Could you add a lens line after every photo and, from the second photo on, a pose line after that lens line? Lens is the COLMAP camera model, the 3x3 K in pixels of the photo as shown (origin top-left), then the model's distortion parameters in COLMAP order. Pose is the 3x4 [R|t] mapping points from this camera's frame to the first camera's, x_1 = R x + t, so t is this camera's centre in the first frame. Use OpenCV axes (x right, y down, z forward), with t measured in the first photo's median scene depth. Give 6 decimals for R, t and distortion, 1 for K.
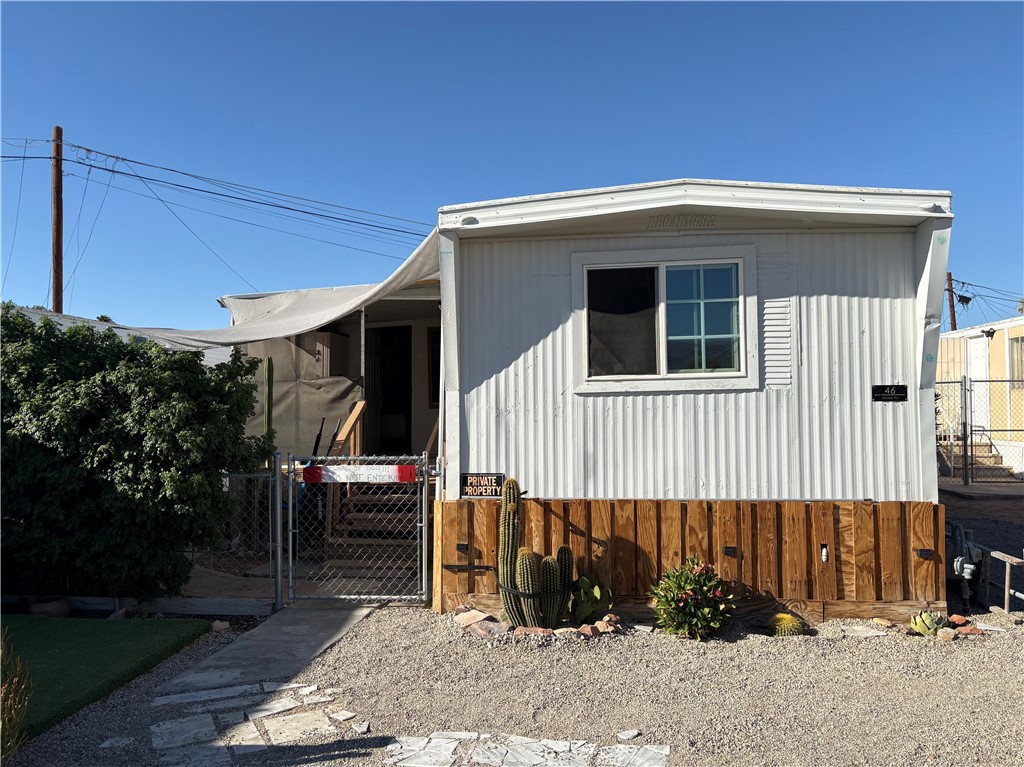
lens RADIAL K [[778.4, 0, 513.0], [0, 778.4, 388.5], [0, 0, 1]] dist [0.040578, -0.003311]
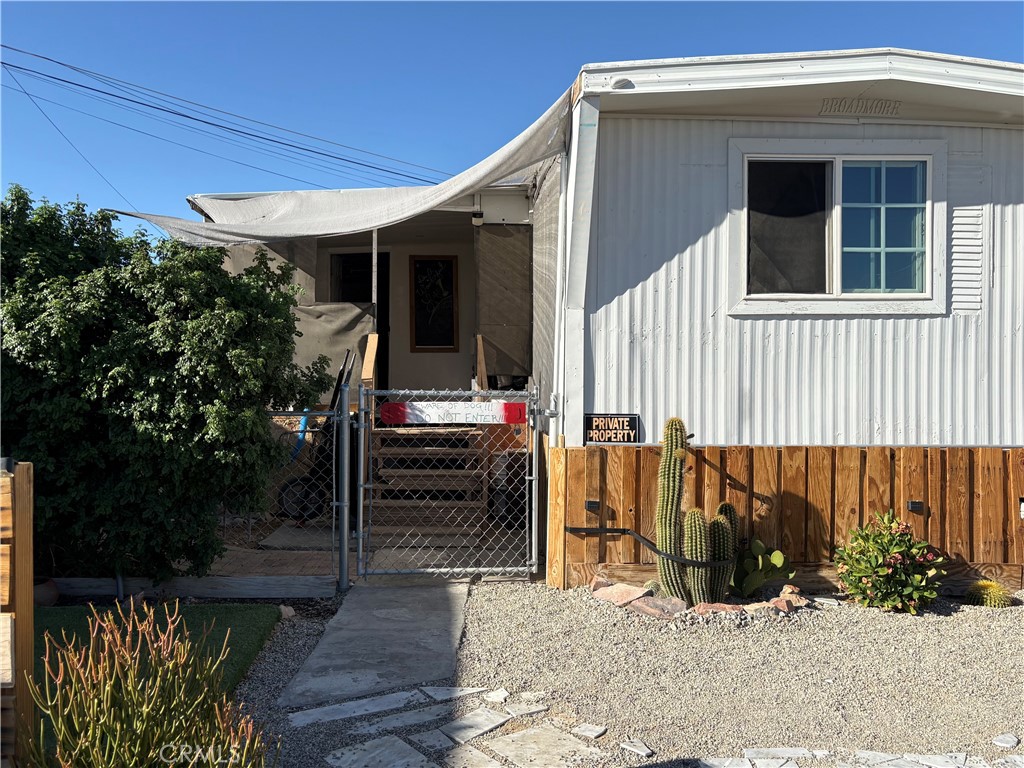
lens RADIAL K [[829.2, 0, 510.9], [0, 829.2, 382.3], [0, 0, 1]] dist [0.039772, -0.023824]
pose [[0.987330, 0.014497, 0.158018, -0.282754], [-0.019919, 0.999264, 0.032786, 0.052906], [-0.157426, -0.035518, 0.986892, 0.188591]]
